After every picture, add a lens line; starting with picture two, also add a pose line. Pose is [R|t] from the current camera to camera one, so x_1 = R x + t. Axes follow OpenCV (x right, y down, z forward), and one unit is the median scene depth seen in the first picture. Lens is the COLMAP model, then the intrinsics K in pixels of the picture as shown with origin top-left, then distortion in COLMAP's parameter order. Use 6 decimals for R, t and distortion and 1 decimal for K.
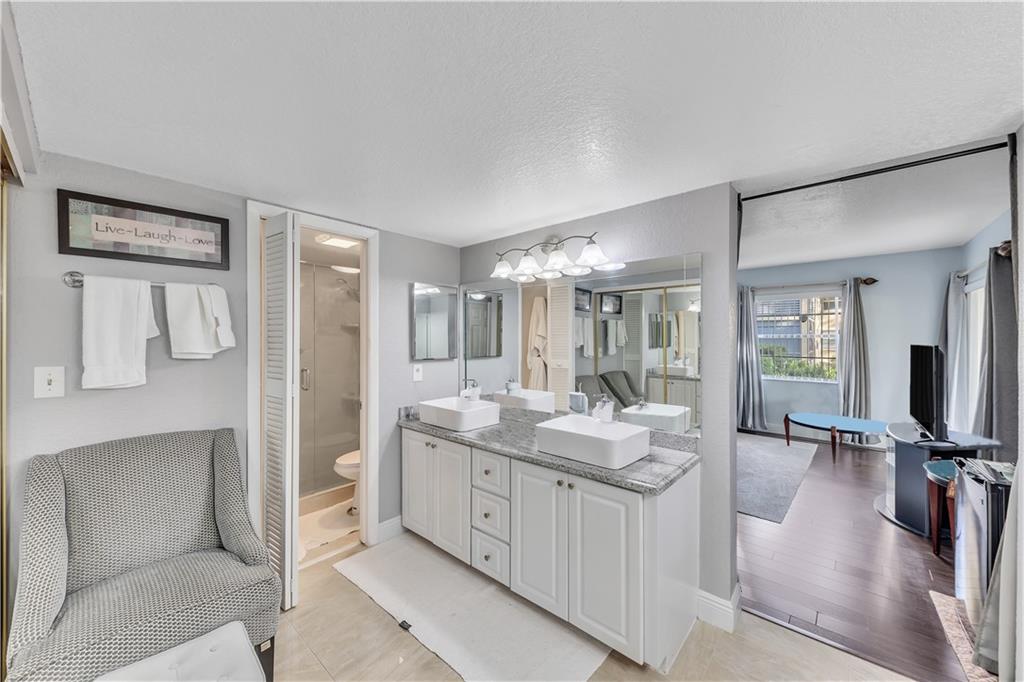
lens RADIAL K [[395.3, 0, 506.3], [0, 395.3, 337.8], [0, 0, 1]] dist [-0.001572, -0.000780]
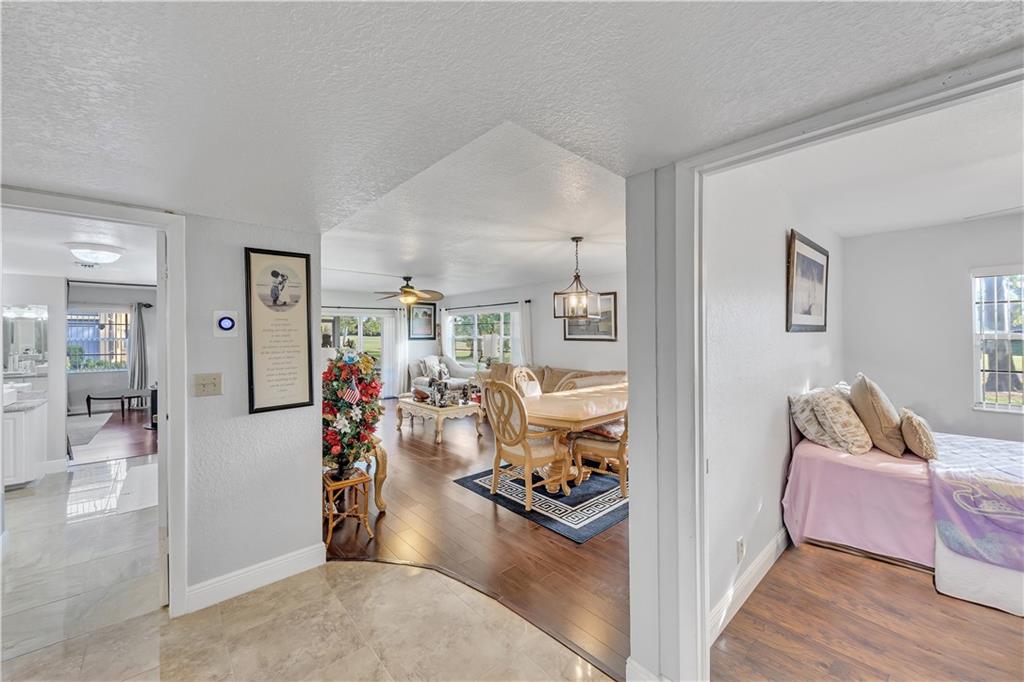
lens RADIAL K [[395.3, 0, 493.6], [0, 395.3, 331.0], [0, 0, 1]] dist [-0.001572, -0.000780]
pose [[0.145116, 0.007397, 0.989387, -0.542402], [0.007458, 0.999935, -0.008569, -0.016727], [-0.989387, 0.008623, 0.145051, -0.729043]]
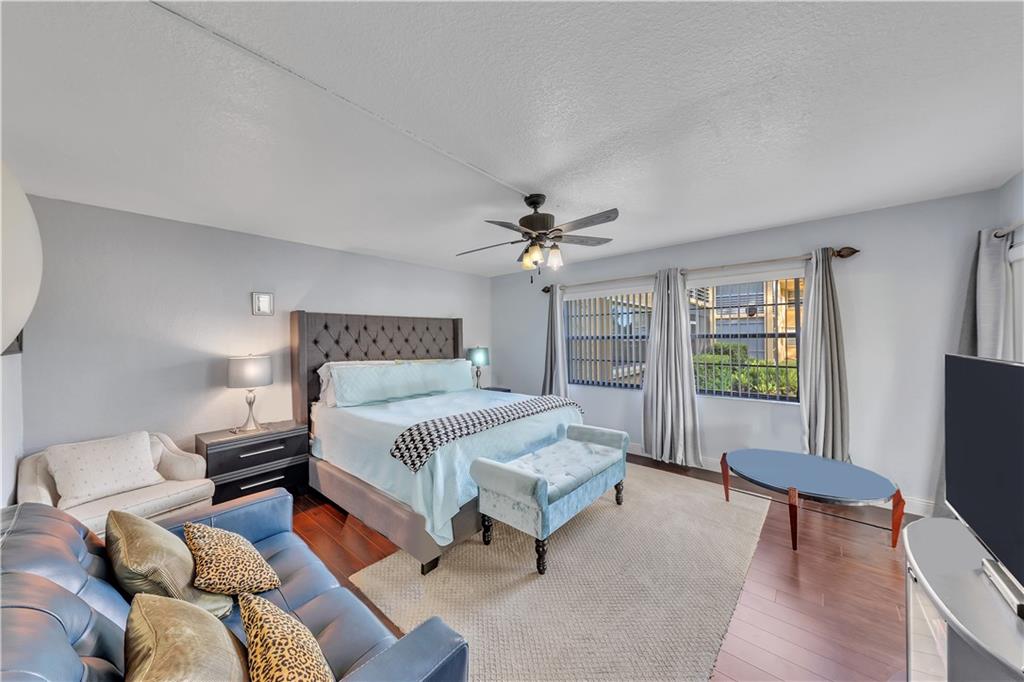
lens RADIAL K [[351.0, 0, 512.7], [0, 351.0, 338.4], [0, 0, 1]] dist [-0.000338, -0.000152]
pose [[0.999846, -0.011036, 0.013665, 0.396902], [0.010970, 0.999928, 0.004902, -0.008381], [-0.013718, -0.004751, 0.999895, 0.472218]]
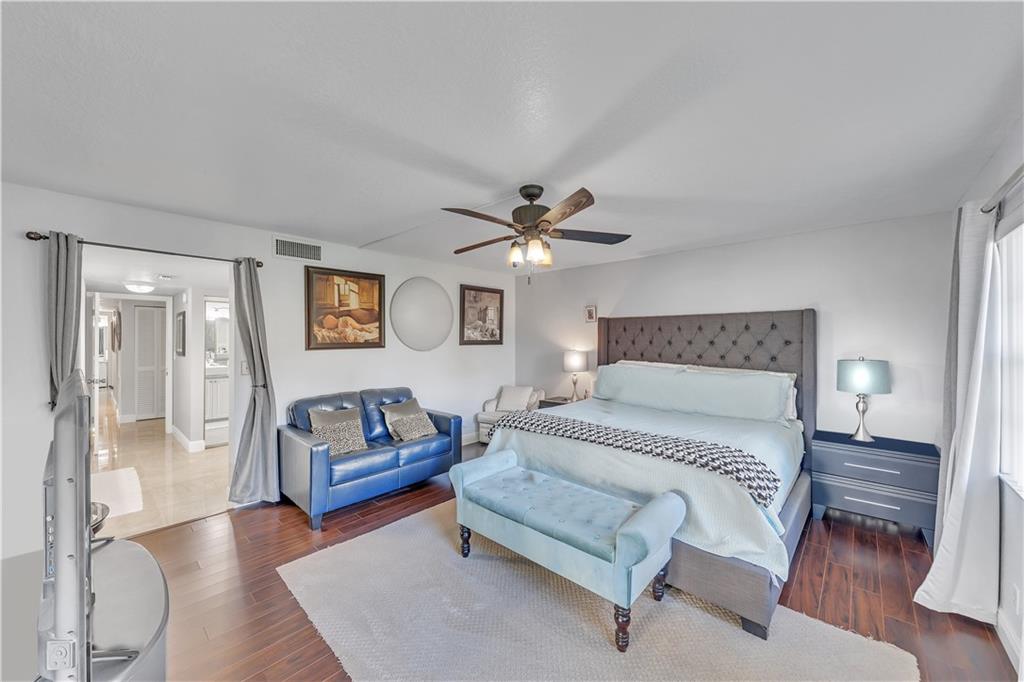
lens RADIAL K [[395.3, 0, 513.6], [0, 395.3, 342.1], [0, 0, 1]] dist [-0.001572, -0.000780]
pose [[-0.014050, 0.002959, -0.999897, 1.169163], [-0.002087, 0.999993, 0.002989, -0.003289], [0.999899, 0.002128, -0.014043, 1.137110]]
